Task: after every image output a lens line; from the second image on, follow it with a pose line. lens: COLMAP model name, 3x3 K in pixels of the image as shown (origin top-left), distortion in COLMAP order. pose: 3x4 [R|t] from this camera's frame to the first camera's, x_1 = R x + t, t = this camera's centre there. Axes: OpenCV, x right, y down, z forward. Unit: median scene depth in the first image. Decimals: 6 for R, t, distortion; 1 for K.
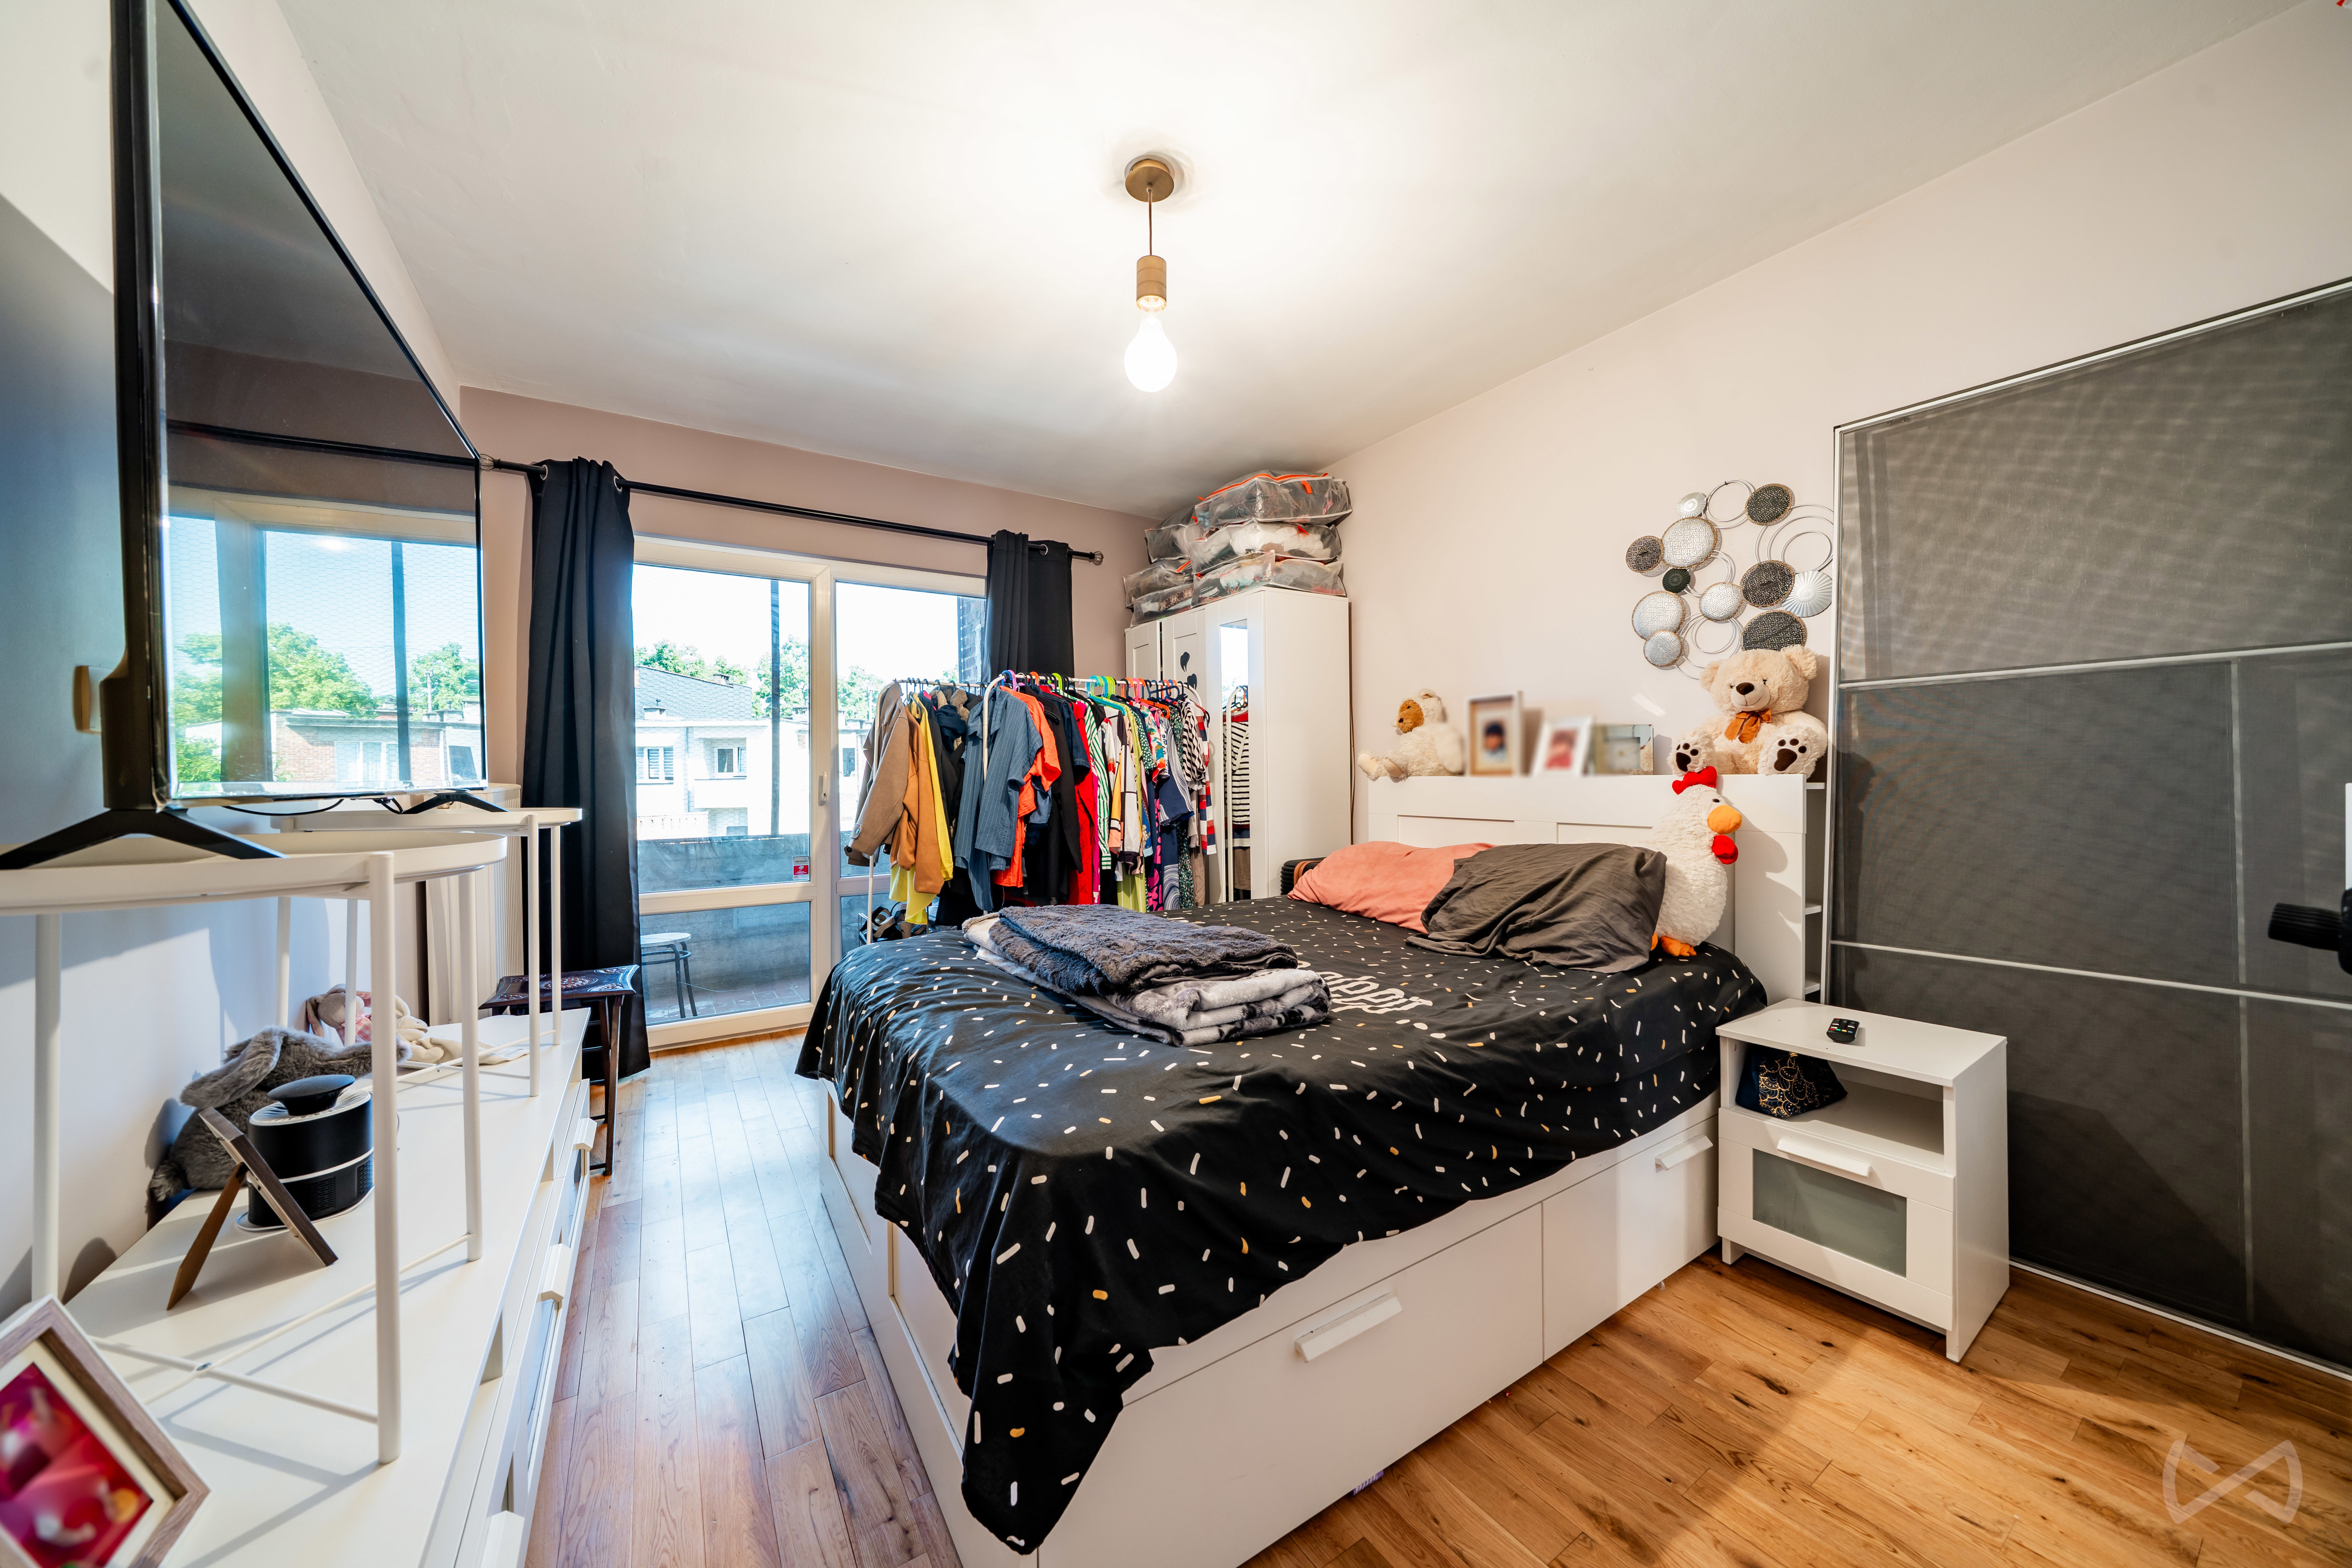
lens RADIAL K [[810.6, 0, 1175.5], [0, 810.6, 782.4], [0, 0, 1]] dist [-0.005589, 0.000134]
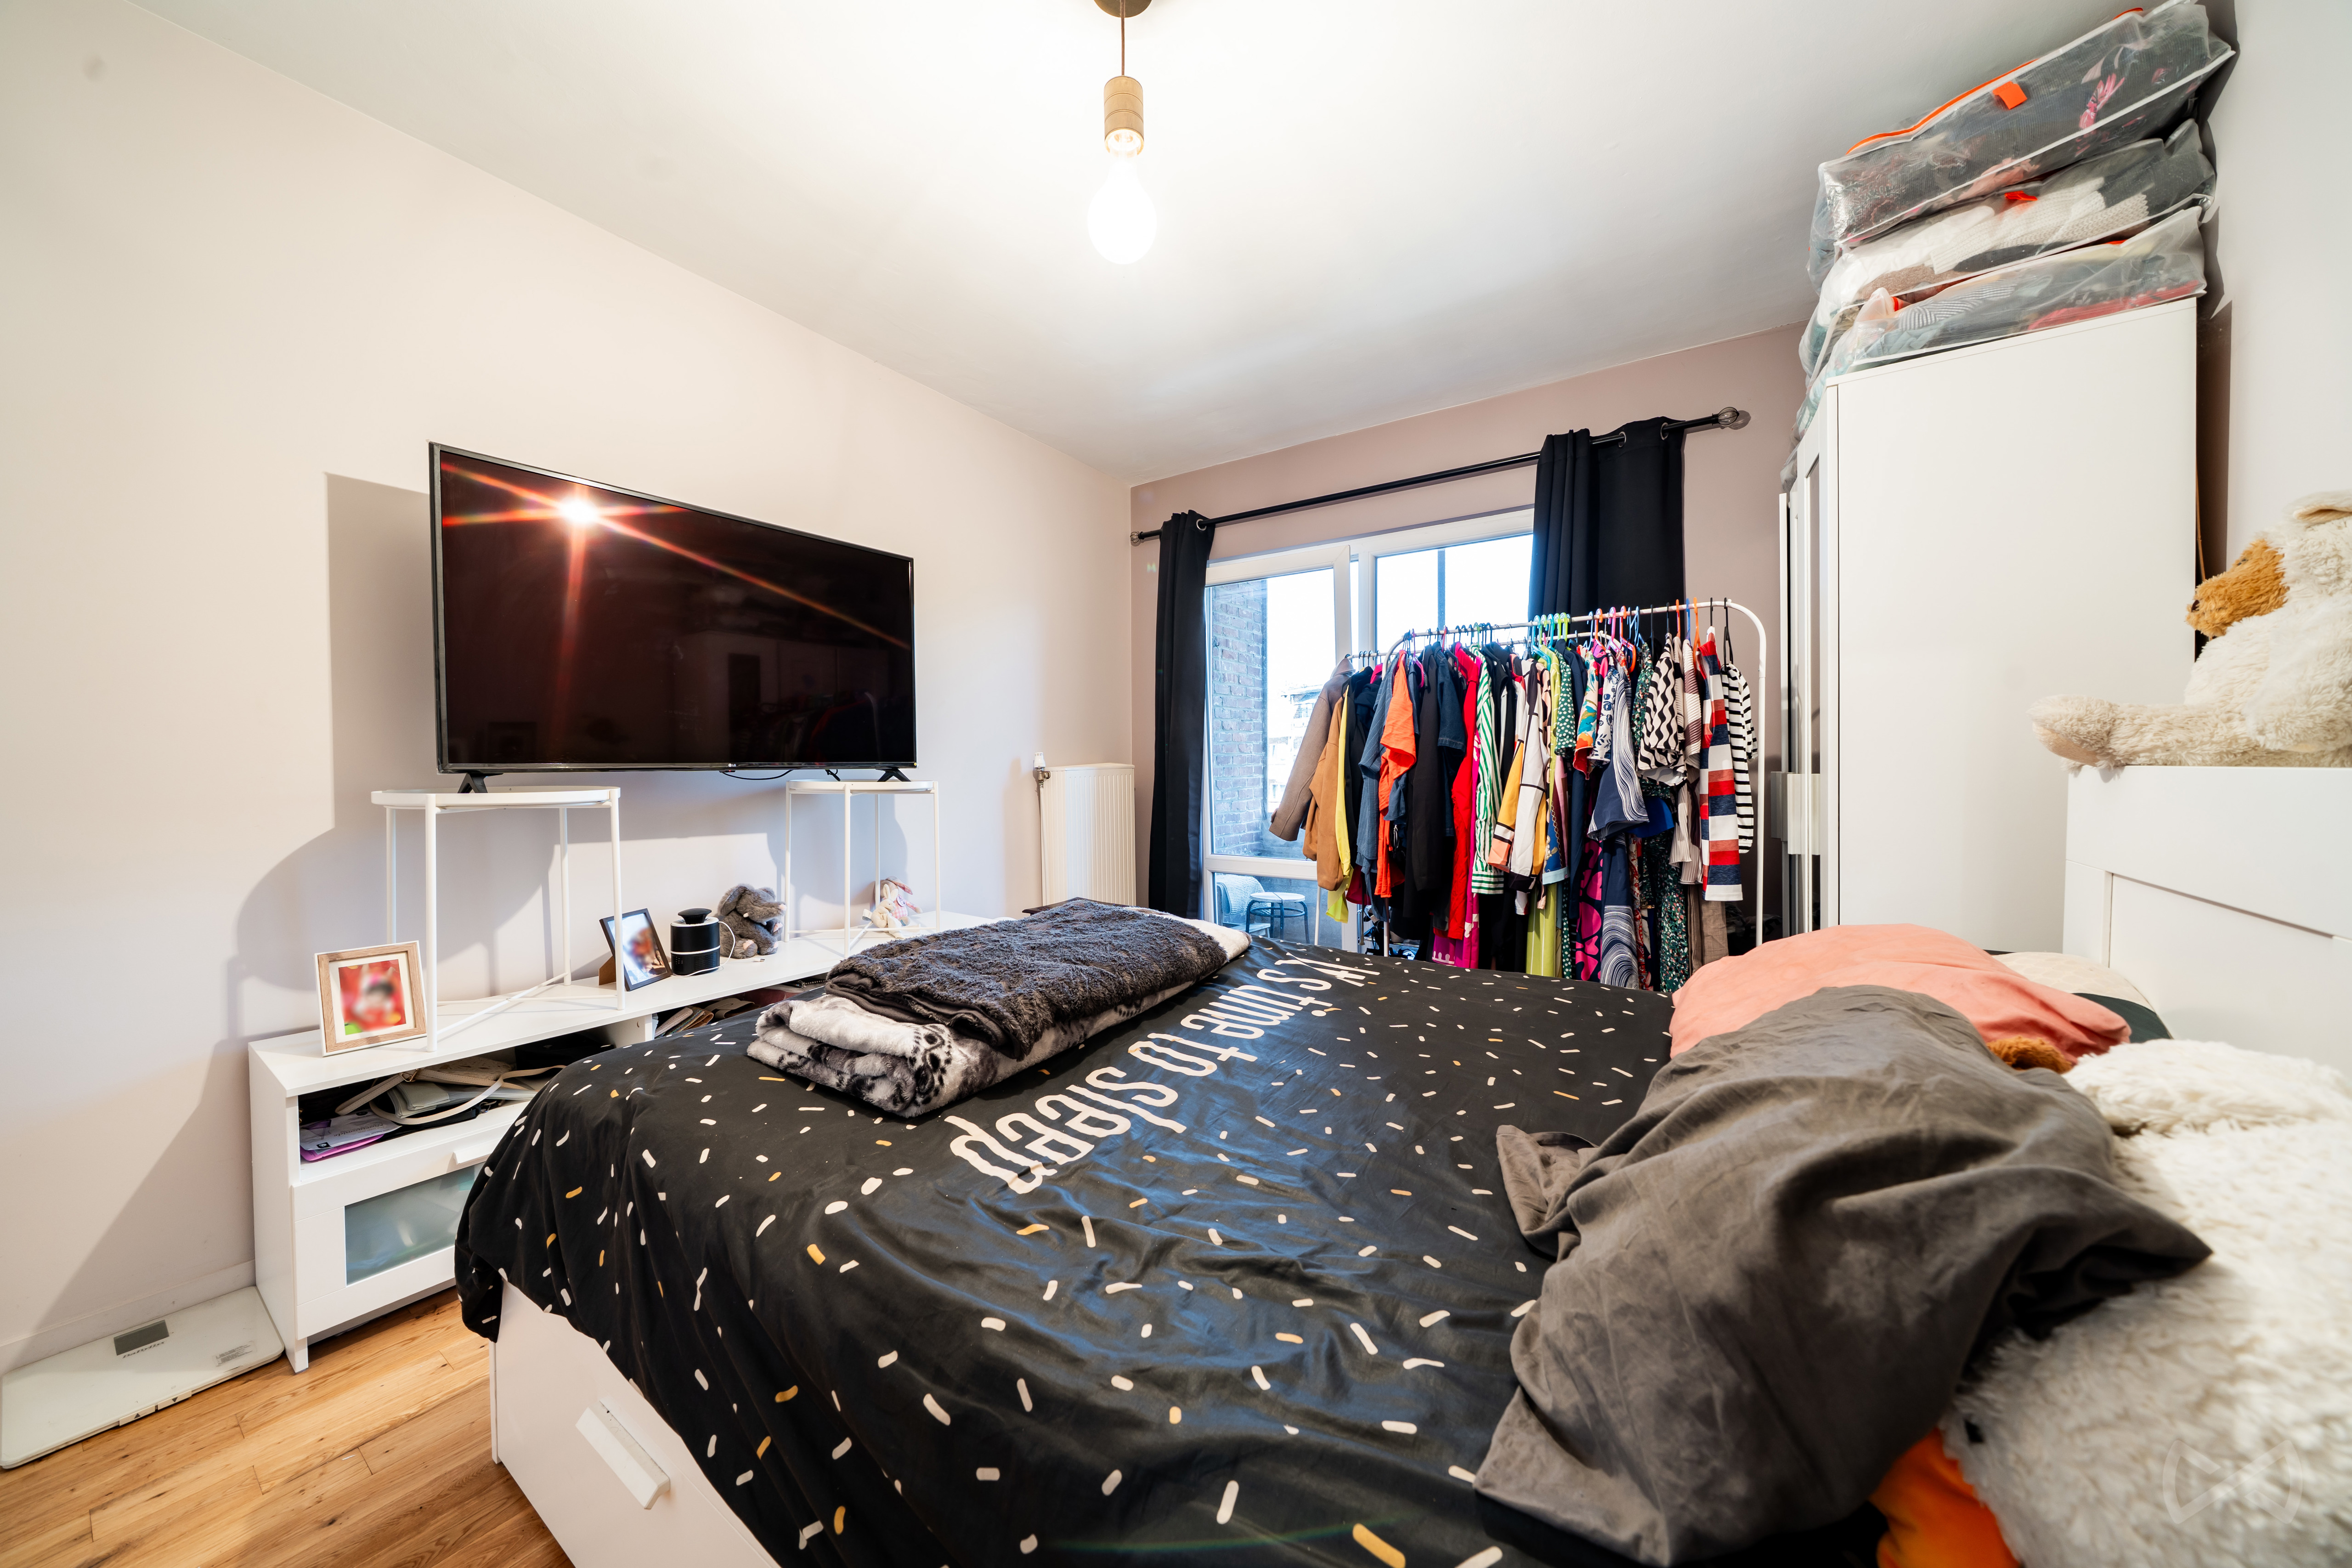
lens RADIAL K [[810.6, 0, 1174.4], [0, 810.6, 779.4], [0, 0, 1]] dist [-0.005589, 0.000134]
pose [[0.377522, 0.025657, -0.925645, 0.460529], [-0.007326, 0.999668, 0.024721, -0.007094], [0.925972, -0.002551, 0.377585, 0.486923]]
